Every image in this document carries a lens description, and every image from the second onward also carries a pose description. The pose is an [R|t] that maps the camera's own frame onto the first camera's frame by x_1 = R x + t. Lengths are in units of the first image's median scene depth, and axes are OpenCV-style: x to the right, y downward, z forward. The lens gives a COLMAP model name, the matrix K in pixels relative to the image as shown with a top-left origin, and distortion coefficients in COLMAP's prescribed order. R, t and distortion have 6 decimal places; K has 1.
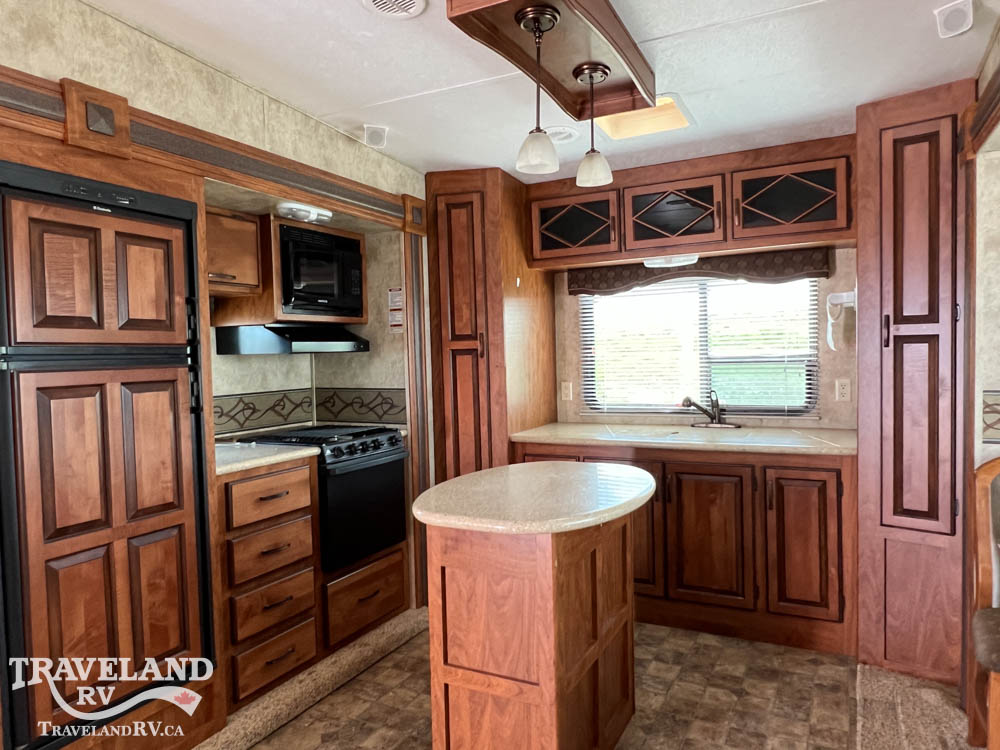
lens RADIAL K [[672.0, 0, 506.1], [0, 672.0, 371.6], [0, 0, 1]] dist [-0.002346, -0.001166]
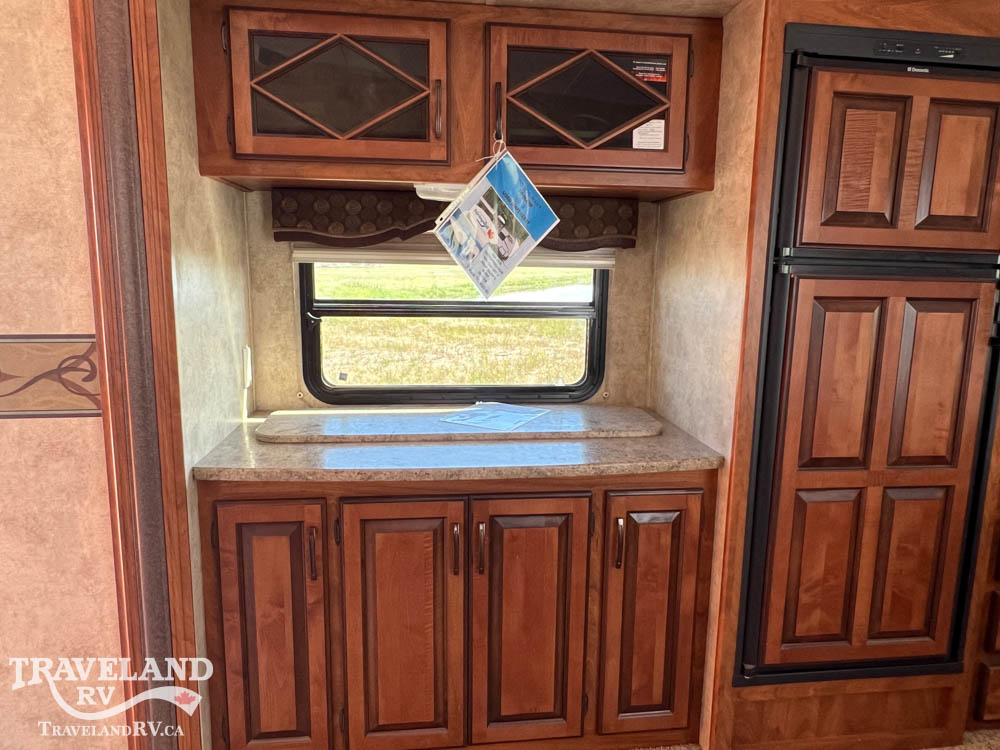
lens RADIAL K [[682.5, 0, 500.0], [0, 682.5, 375.0], [0, 0, 1]] dist [-0.002003, -0.001532]
pose [[0.560587, 0.174111, -0.809585, -0.175798], [-0.060928, 0.983669, 0.169361, -0.000550], [0.825851, -0.045615, 0.562040, 0.146589]]
